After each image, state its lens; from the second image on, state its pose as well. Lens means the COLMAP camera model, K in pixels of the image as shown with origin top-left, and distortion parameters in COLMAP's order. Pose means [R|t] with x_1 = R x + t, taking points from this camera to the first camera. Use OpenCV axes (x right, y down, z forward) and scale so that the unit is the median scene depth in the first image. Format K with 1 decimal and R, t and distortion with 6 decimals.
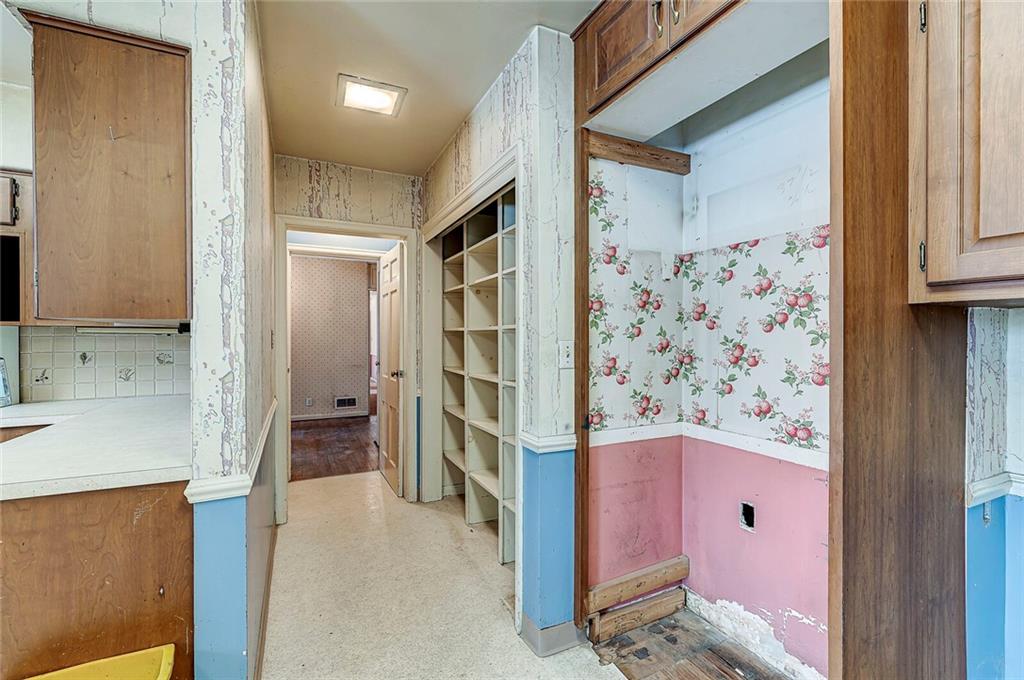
lens RADIAL K [[449.8, 0, 516.0], [0, 449.8, 339.5], [0, 0, 1]] dist [0.000247, -0.000297]
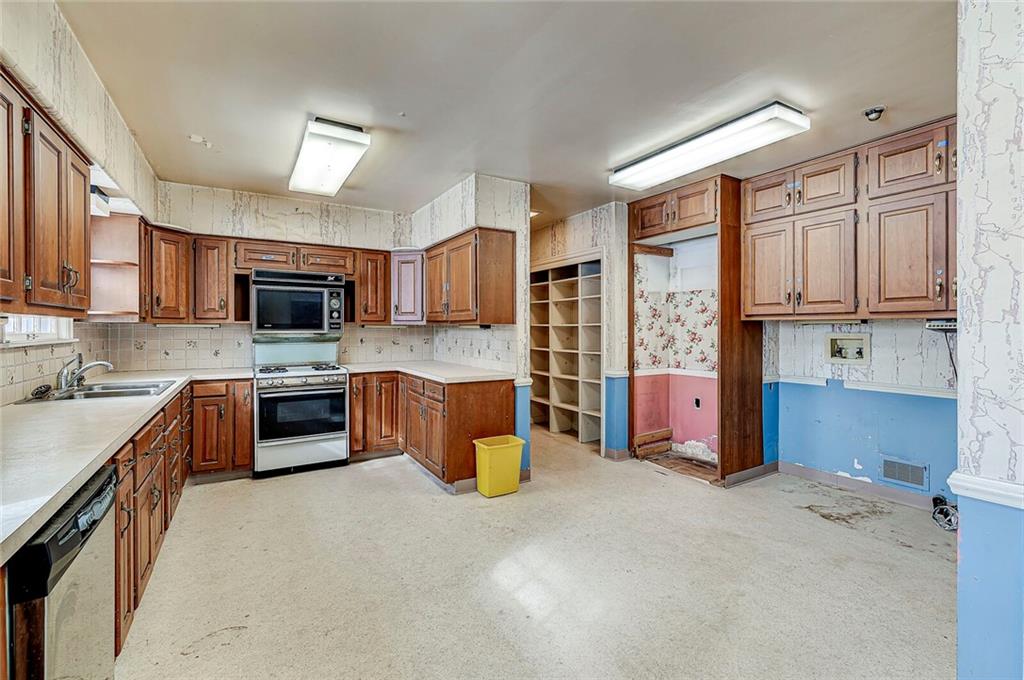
lens RADIAL K [[448.8, 0, 527.1], [0, 448.8, 330.6], [0, 0, 1]] dist [0.001759, 0.000071]
pose [[0.993956, -0.000566, 0.109774, -0.653710], [0.000650, 1.000000, -0.000735, -0.000005], [-0.109773, 0.000802, 0.993956, -1.286661]]
